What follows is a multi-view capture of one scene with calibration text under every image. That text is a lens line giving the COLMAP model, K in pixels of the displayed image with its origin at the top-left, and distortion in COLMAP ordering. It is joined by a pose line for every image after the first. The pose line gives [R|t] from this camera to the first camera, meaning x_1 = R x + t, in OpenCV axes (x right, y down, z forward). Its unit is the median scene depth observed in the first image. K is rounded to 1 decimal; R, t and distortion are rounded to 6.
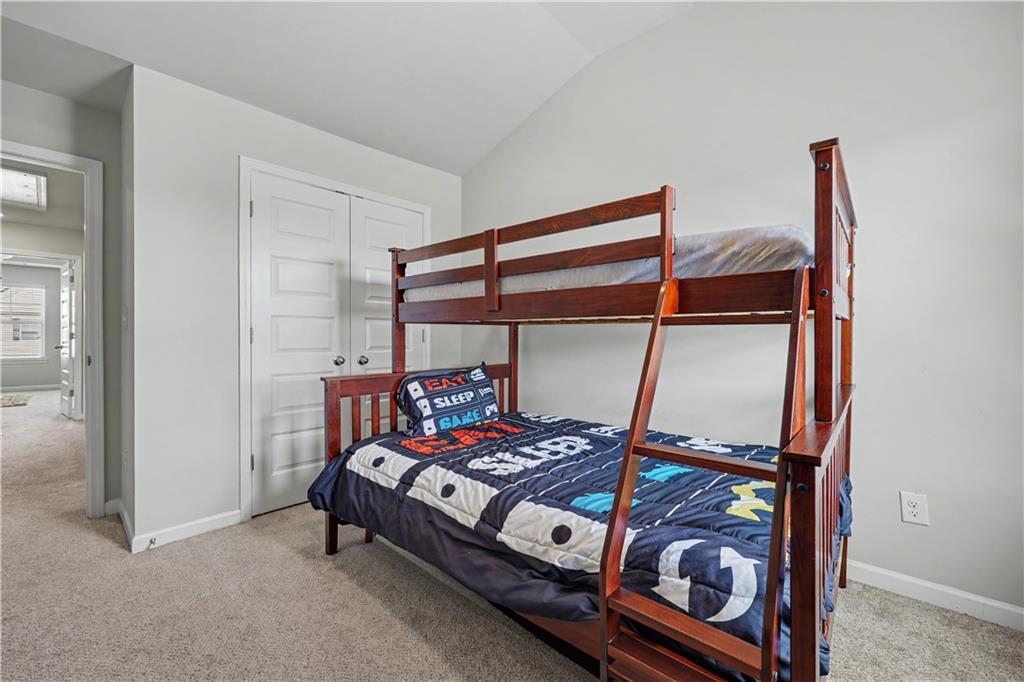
lens RADIAL K [[415.9, 0, 518.2], [0, 415.9, 336.1], [0, 0, 1]] dist [0.000759, 0.000961]
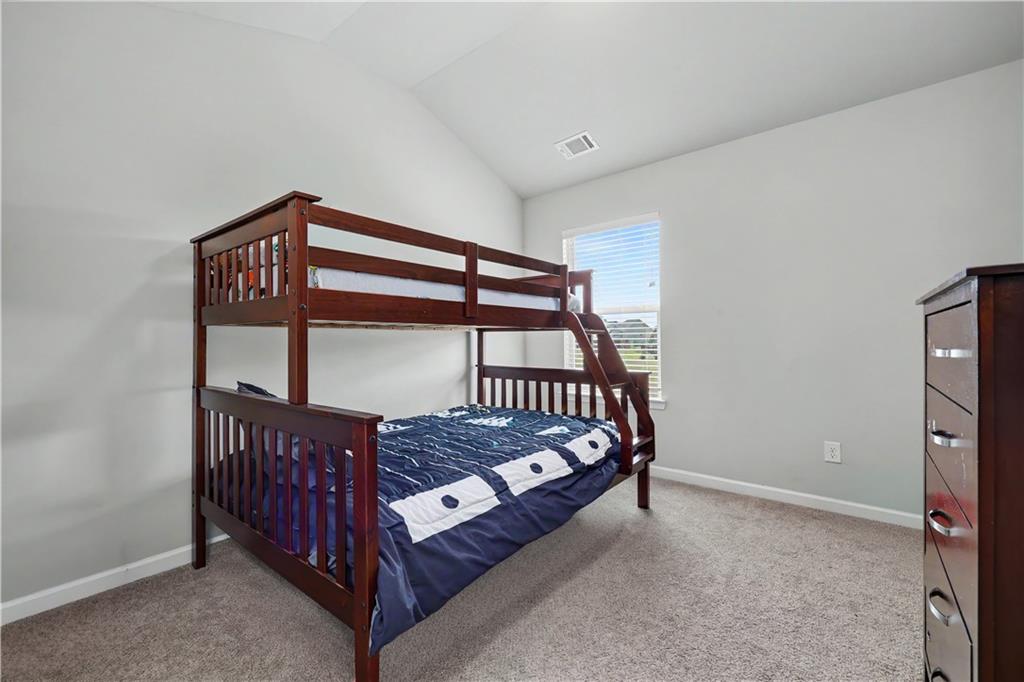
lens RADIAL K [[415.9, 0, 513.4], [0, 415.9, 339.7], [0, 0, 1]] dist [0.000759, 0.000961]
pose [[-0.048260, 0.005413, 0.998820, -1.179751], [0.007468, 0.999959, -0.005058, 0.004747], [-0.998807, 0.007215, -0.048299, 0.966716]]
